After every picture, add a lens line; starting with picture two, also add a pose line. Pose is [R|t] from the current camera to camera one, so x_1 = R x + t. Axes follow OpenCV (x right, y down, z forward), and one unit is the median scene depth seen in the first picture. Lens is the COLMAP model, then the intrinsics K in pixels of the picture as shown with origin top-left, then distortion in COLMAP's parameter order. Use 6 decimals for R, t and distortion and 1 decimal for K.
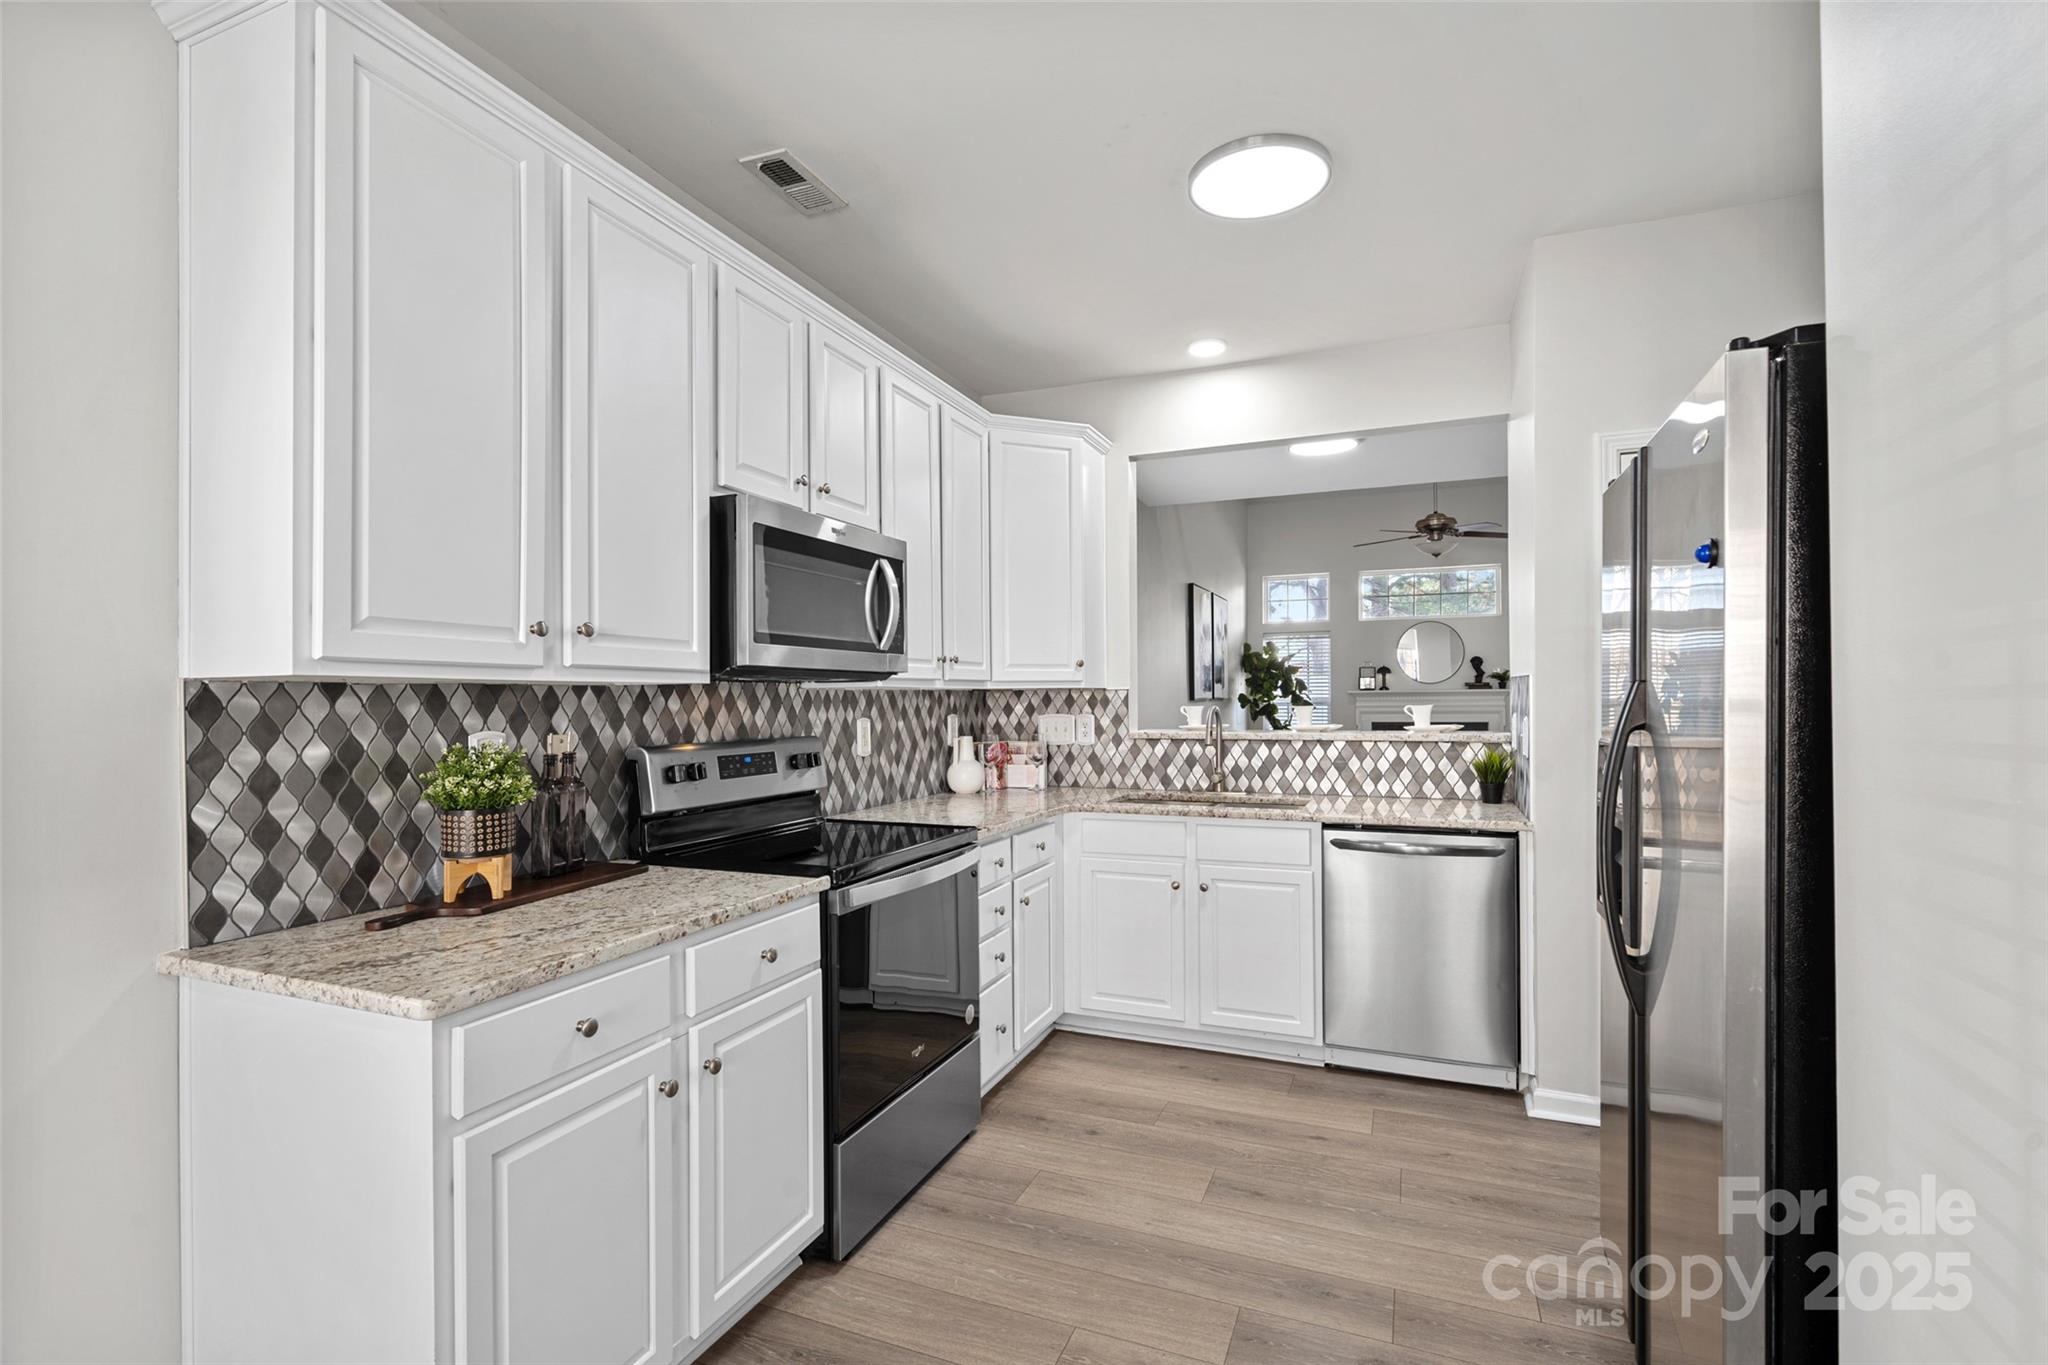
lens RADIAL K [[950.9, 0, 1016.8], [0, 950.9, 693.1], [0, 0, 1]] dist [-0.004060, 0.000072]
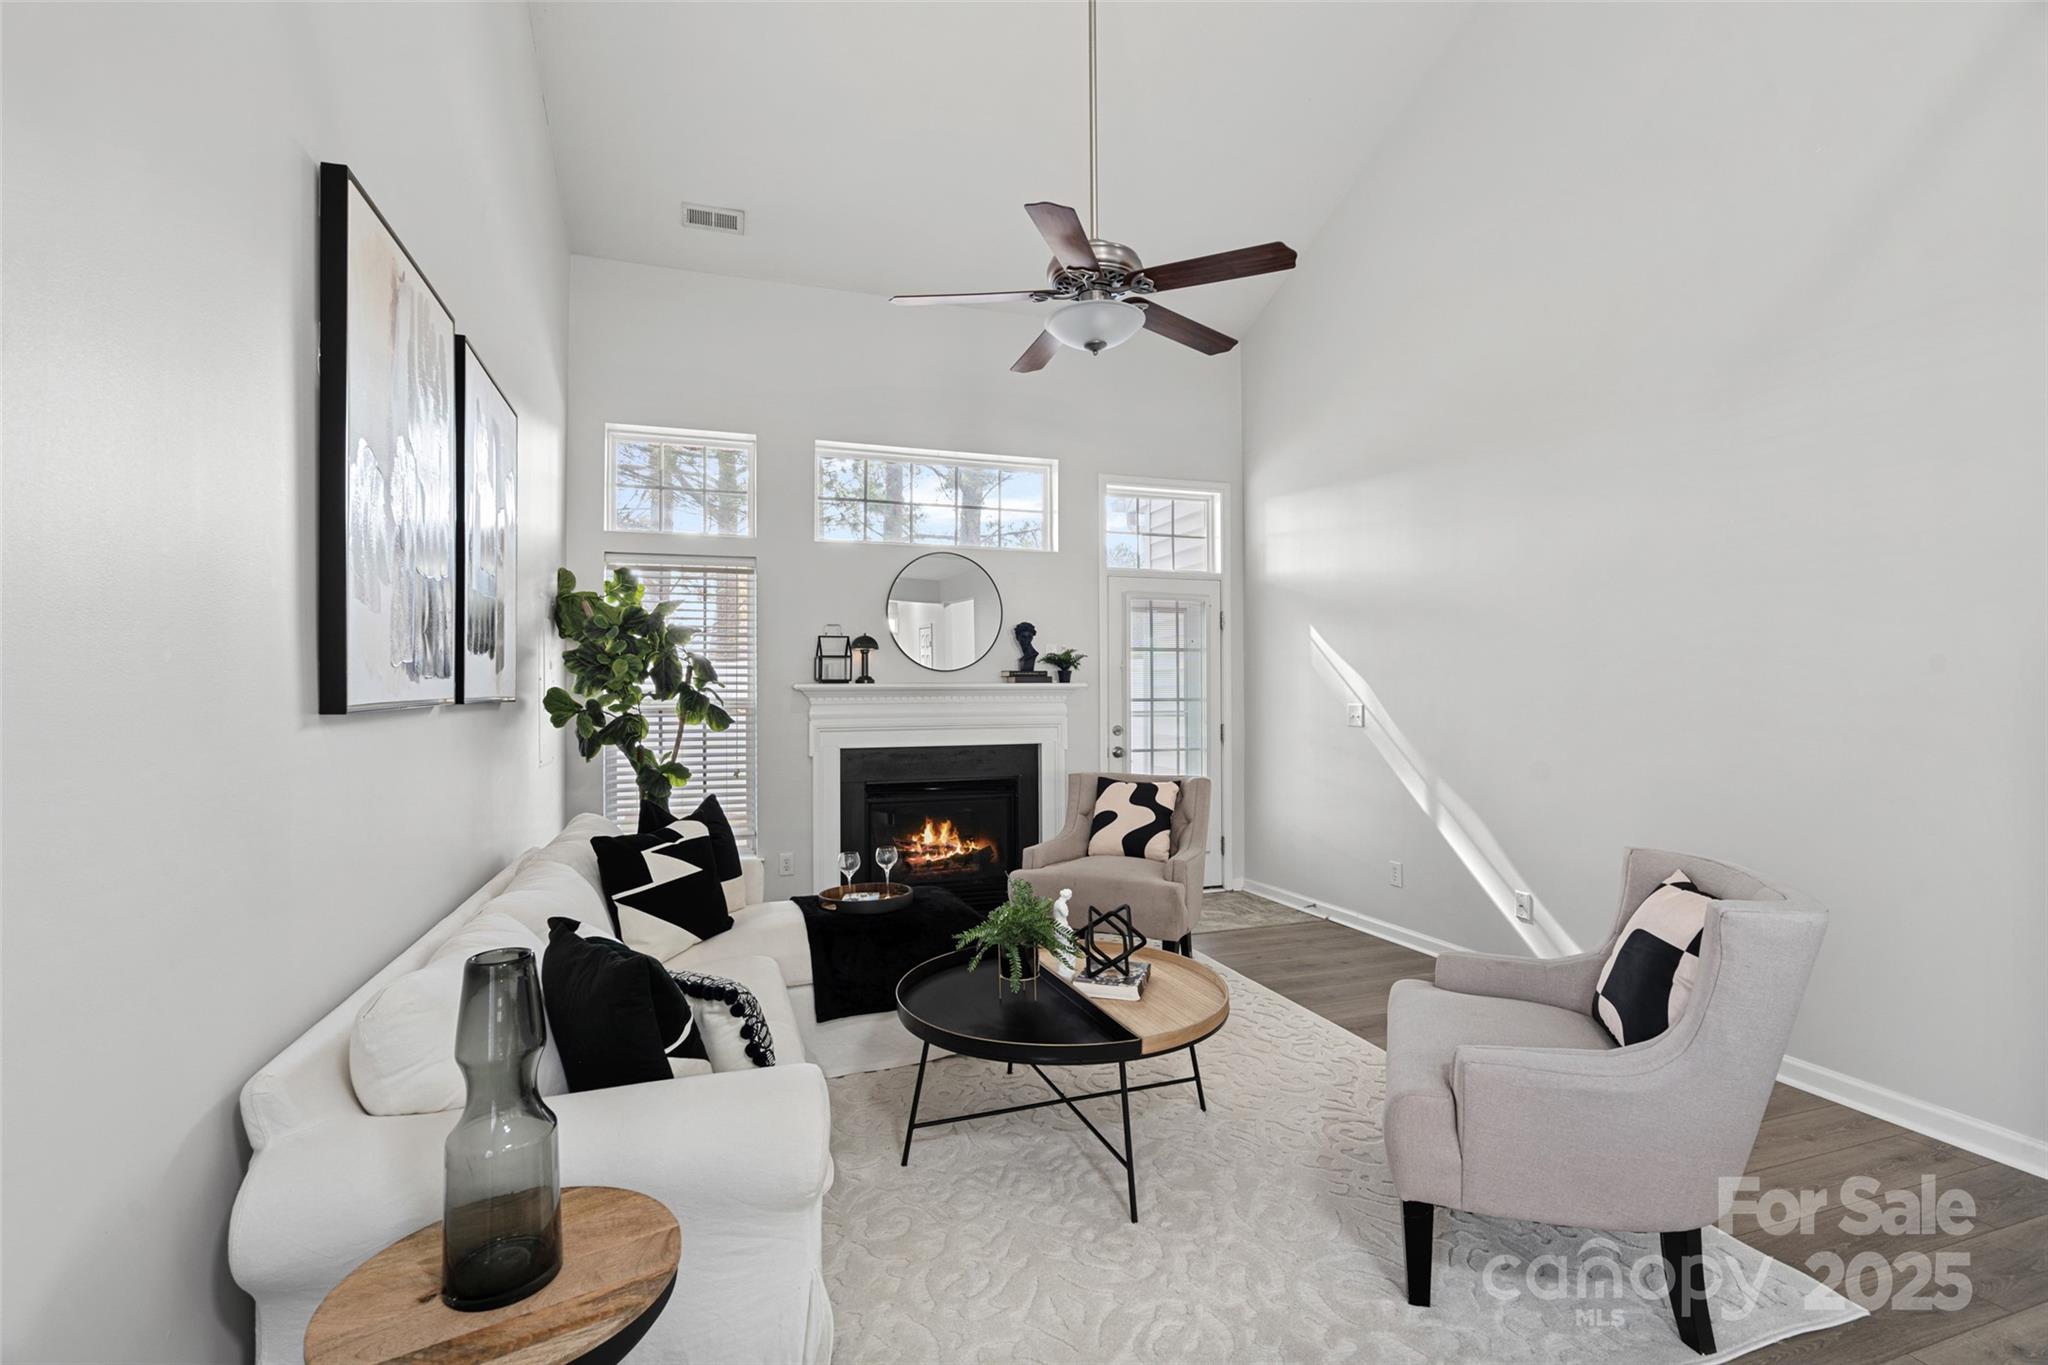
lens RADIAL K [[927.9, 0, 1024.0], [0, 927.9, 682.5], [0, 0, 1]] dist [-0.001234, 0.000027]
pose [[0.748586, 0.011230, 0.662943, 0.377892], [-0.004017, 0.999915, -0.012401, 0.006100], [-0.663026, 0.006620, 0.748567, 1.723818]]
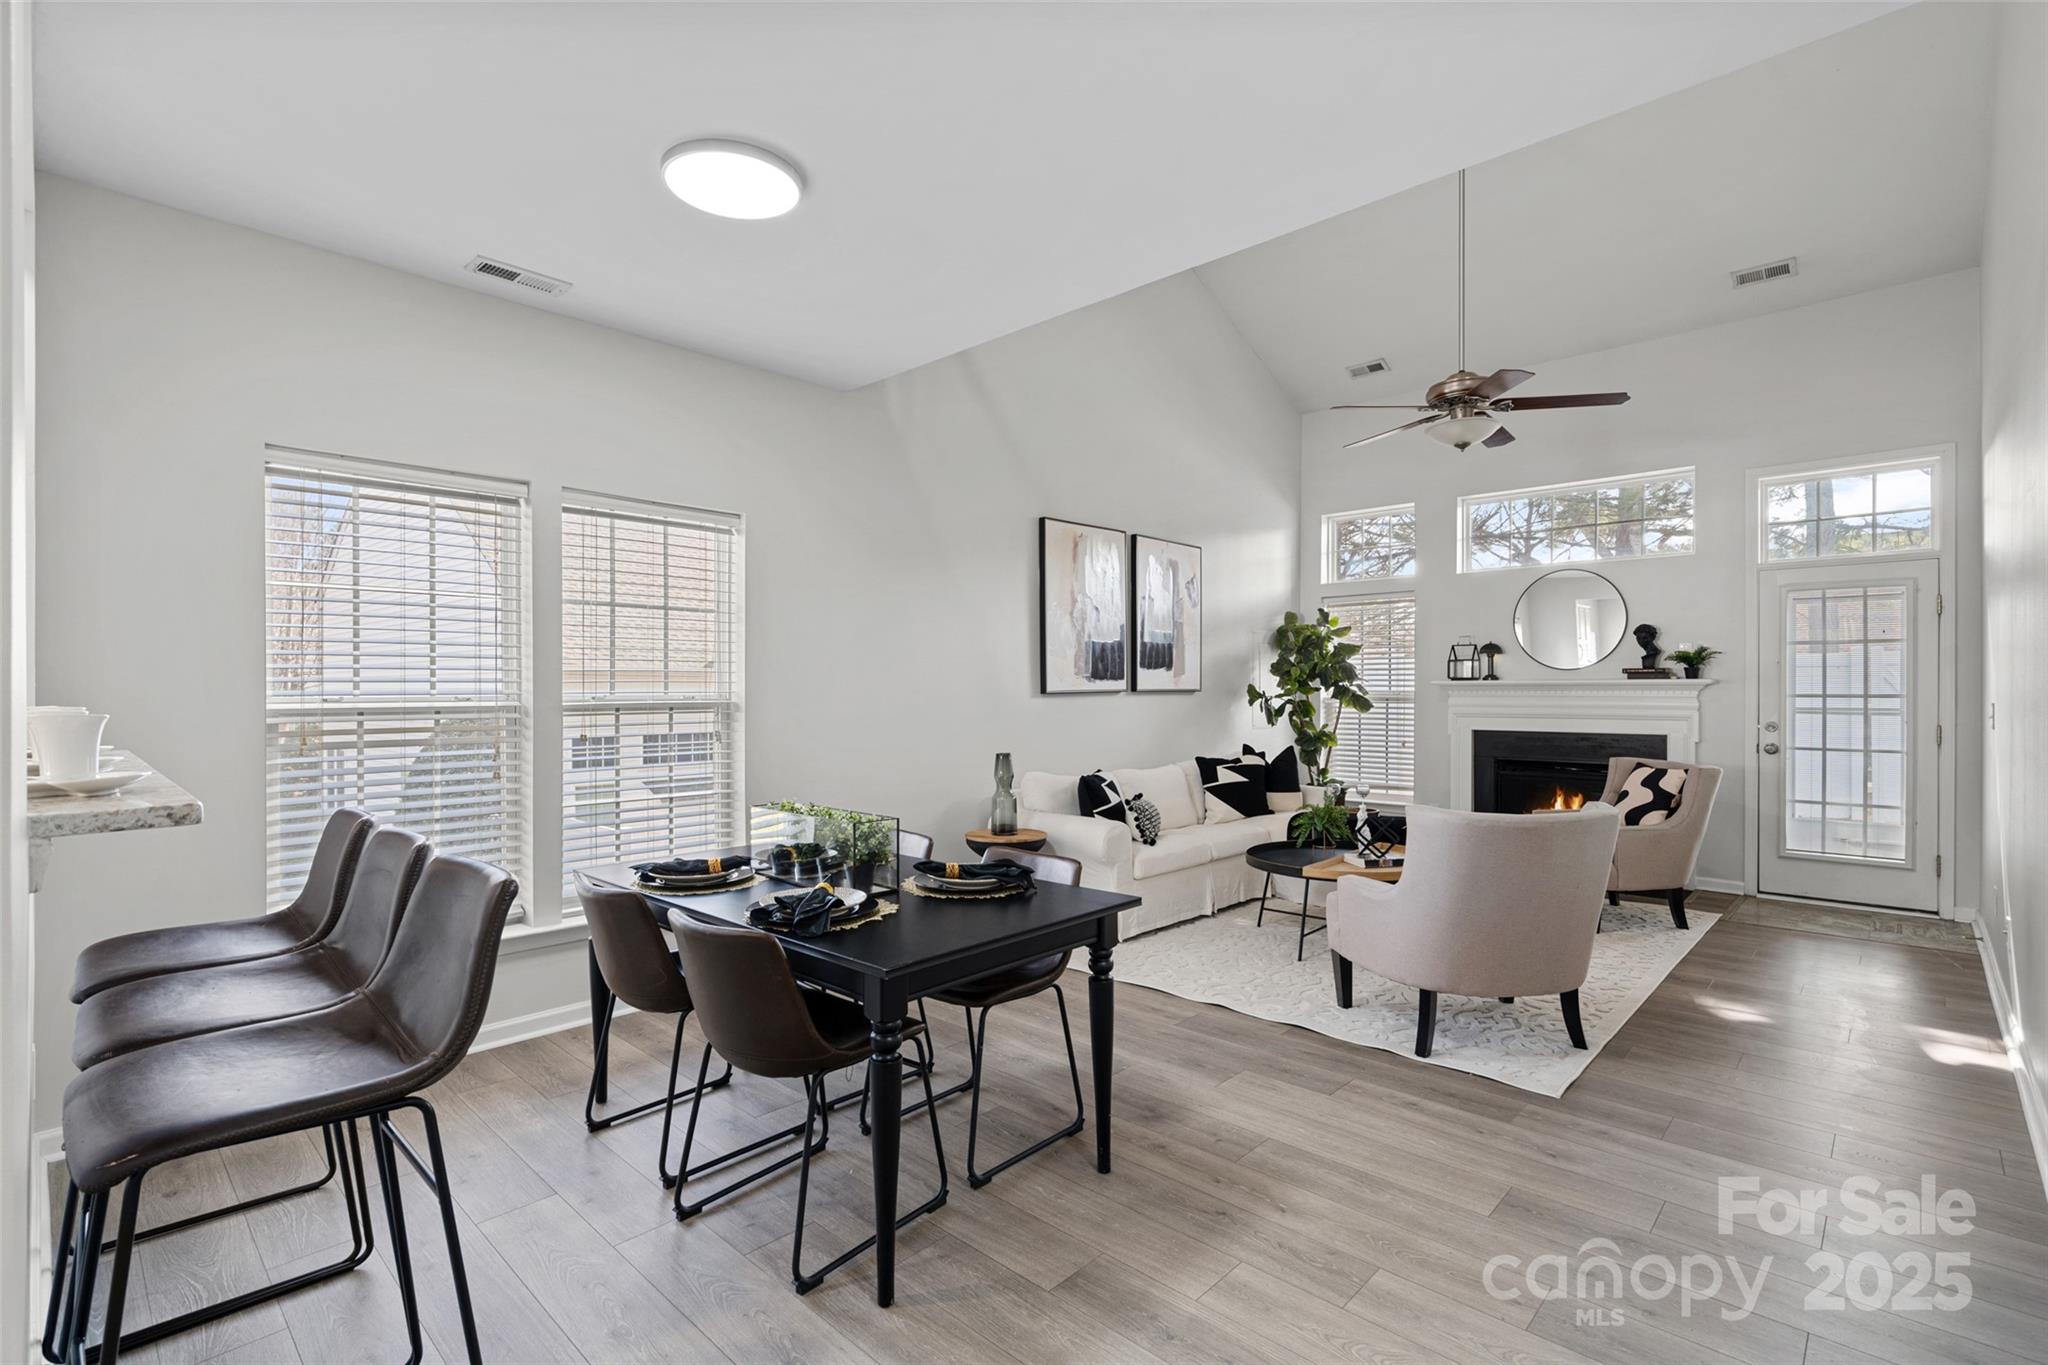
lens RADIAL K [[961.5, 0, 1026.0], [0, 961.5, 694.9], [0, 0, 1]] dist [0.001841, -0.000037]
pose [[0.936369, 0.009056, -0.350901, 0.948668], [-0.004592, 0.999898, 0.013550, -0.001806], [0.350988, -0.011076, 0.936314, 0.851532]]
